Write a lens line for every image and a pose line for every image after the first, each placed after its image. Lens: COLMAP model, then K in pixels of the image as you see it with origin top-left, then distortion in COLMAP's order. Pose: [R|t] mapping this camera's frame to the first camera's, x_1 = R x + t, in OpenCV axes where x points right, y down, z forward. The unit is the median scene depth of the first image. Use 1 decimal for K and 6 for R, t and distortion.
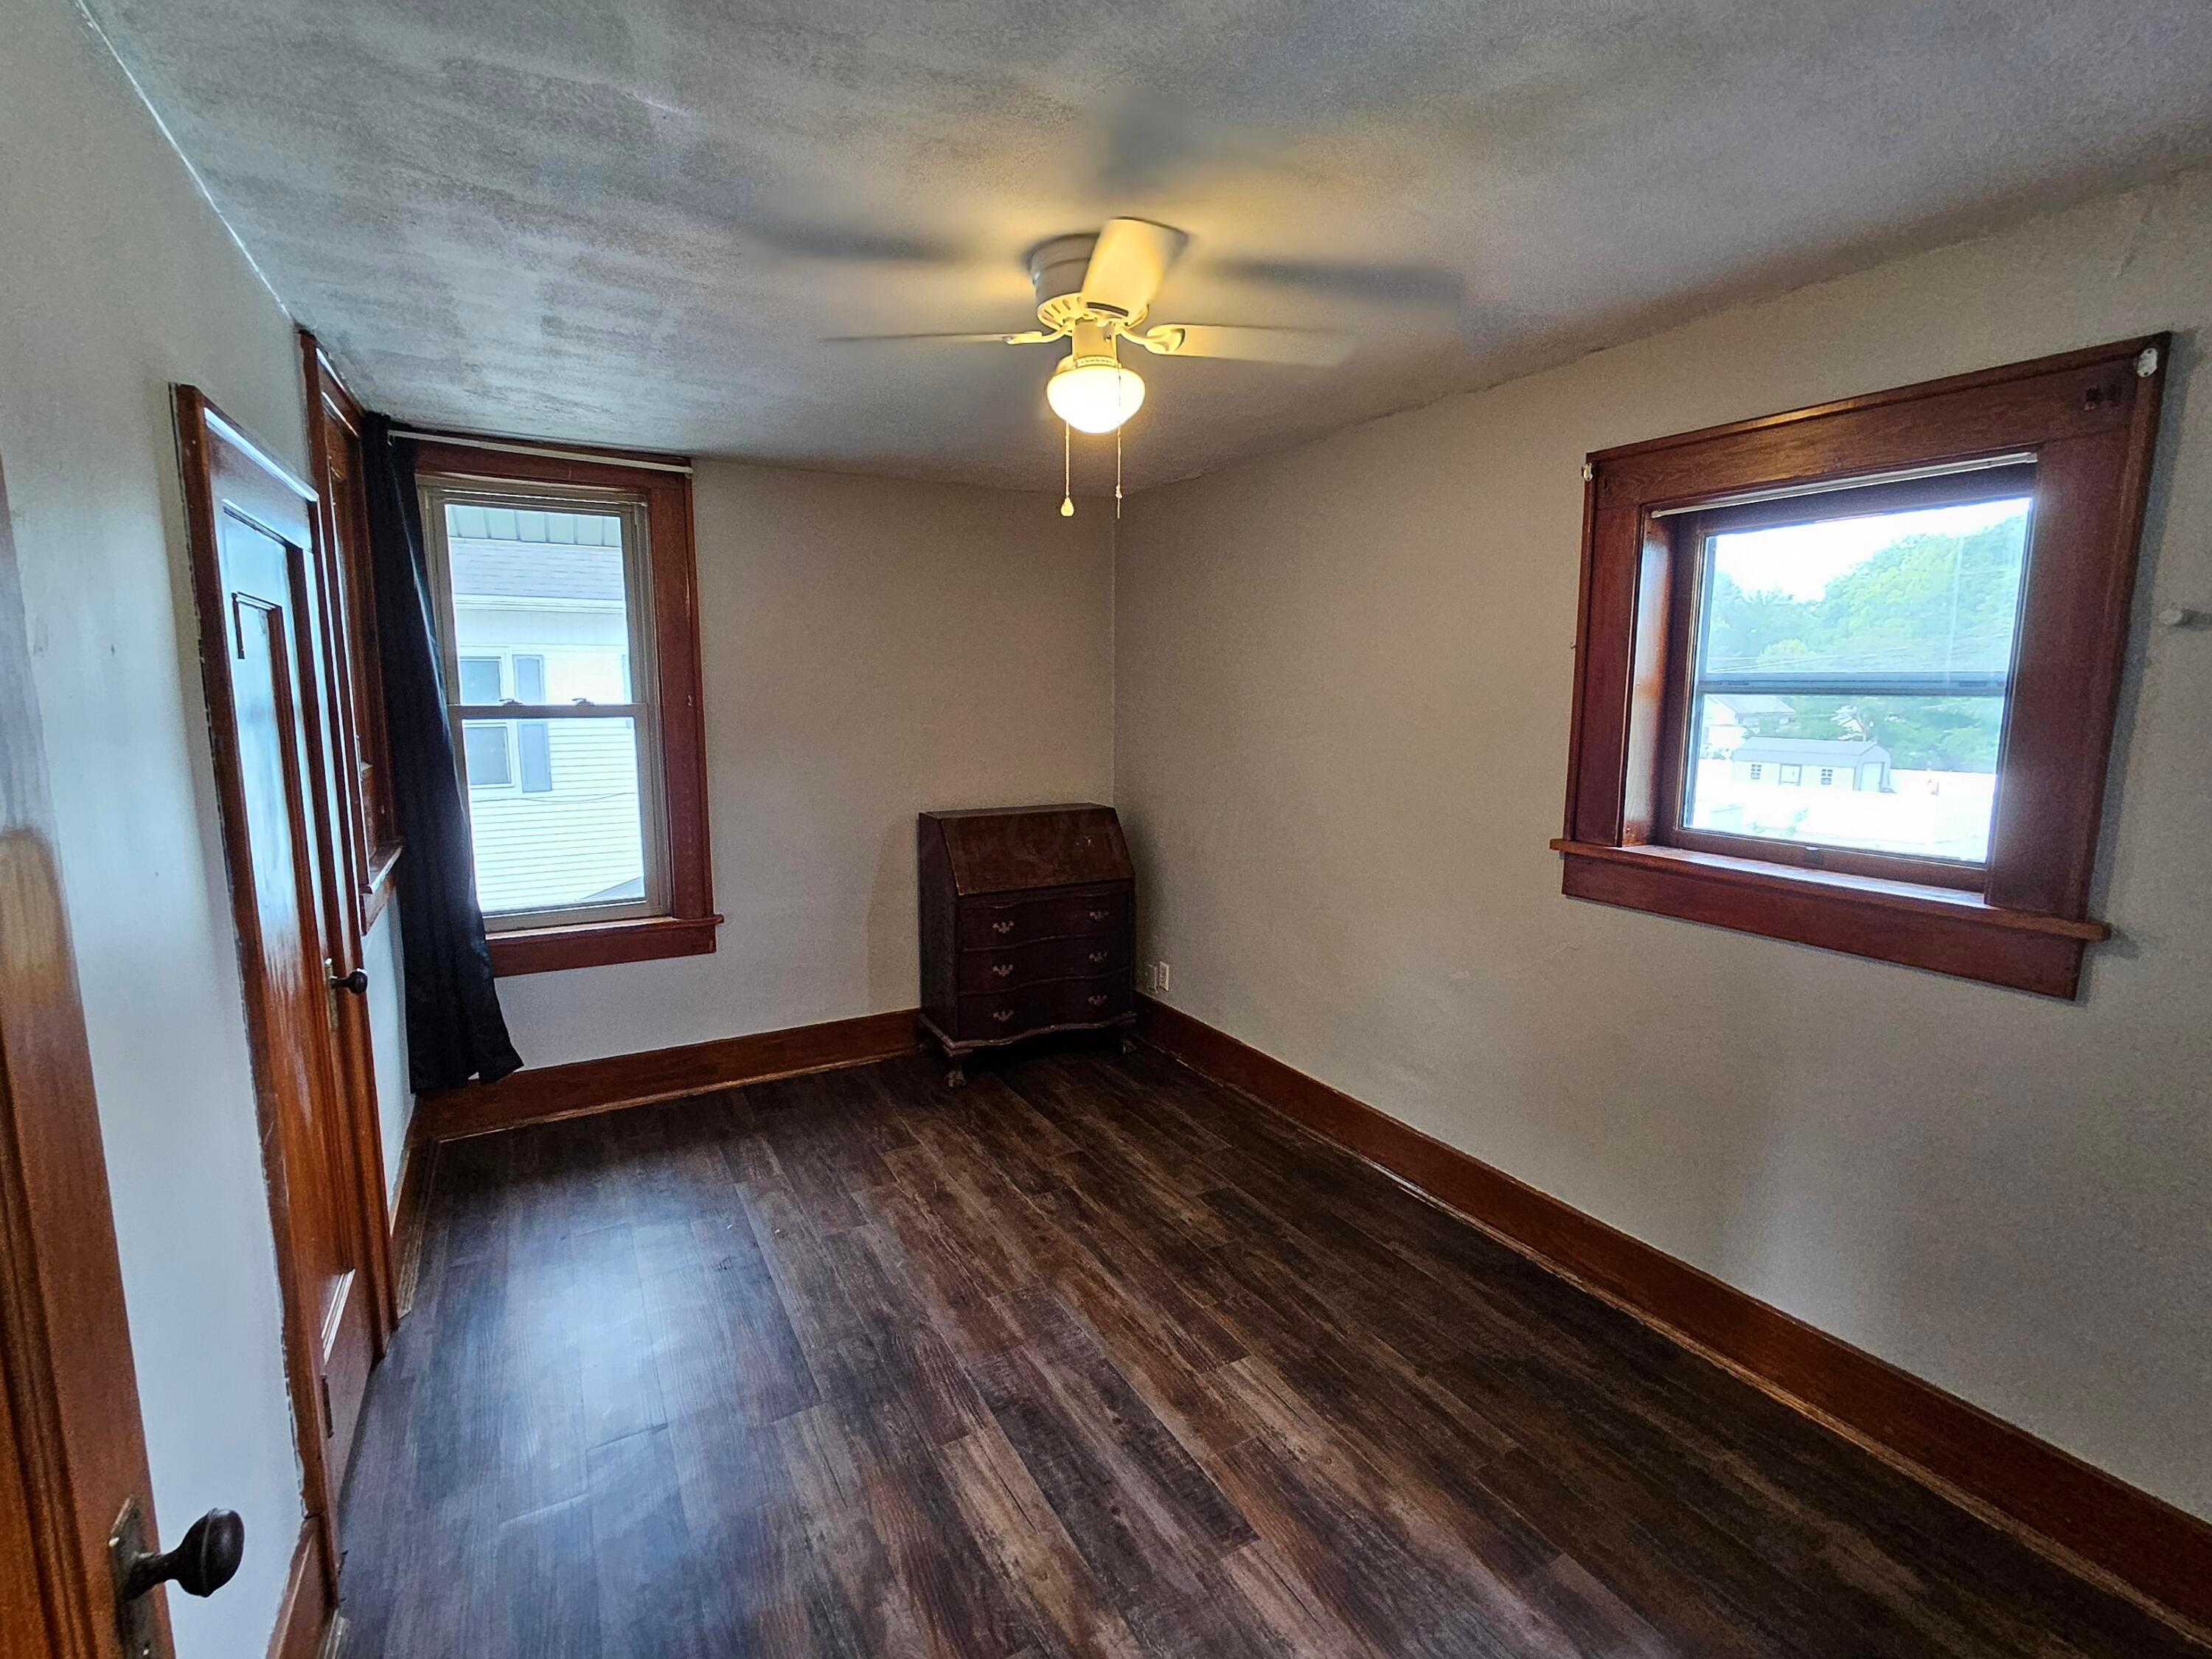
lens RADIAL K [[1002.5, 0, 1107.0], [0, 1002.5, 825.4], [0, 0, 1]] dist [-0.008568, 0.002945]
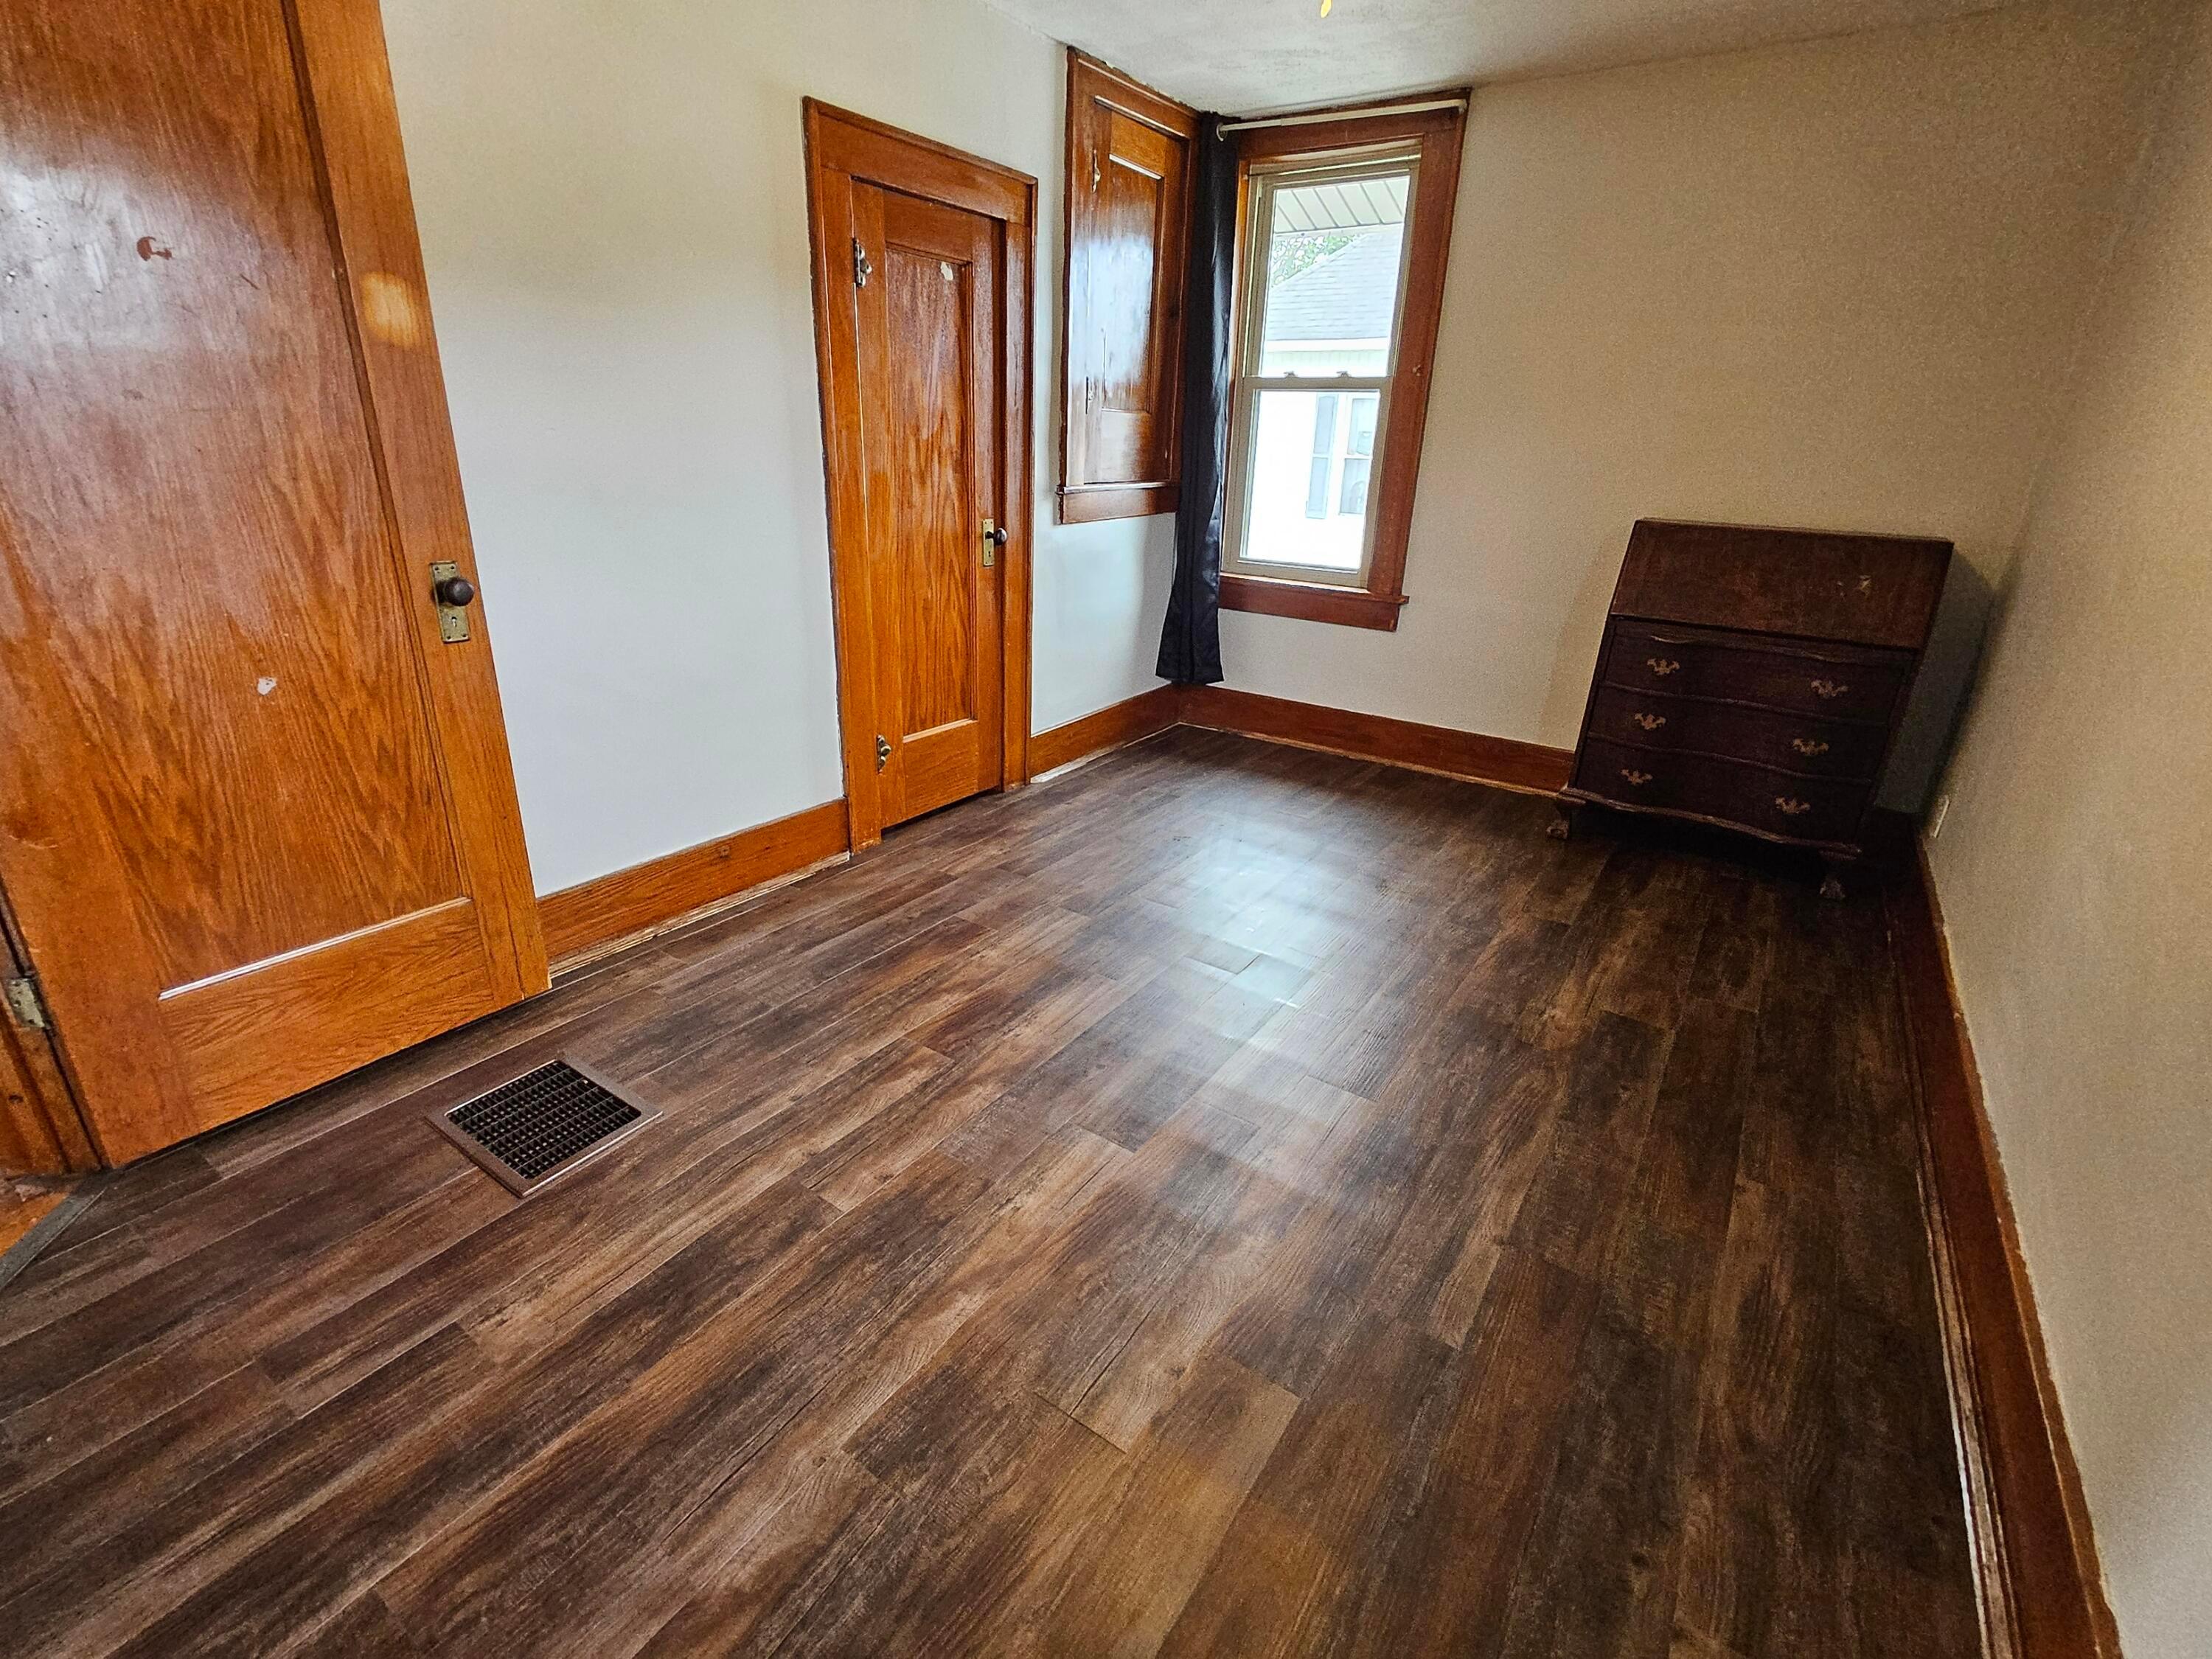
lens RADIAL K [[1002.5, 0, 1100.2], [0, 1002.5, 831.2], [0, 0, 1]] dist [-0.008568, 0.002945]
pose [[0.437131, 0.337149, -0.833815, 0.449667], [-0.152248, 0.941440, 0.300850, 0.058877], [0.886418, -0.004564, 0.462862, 0.262447]]
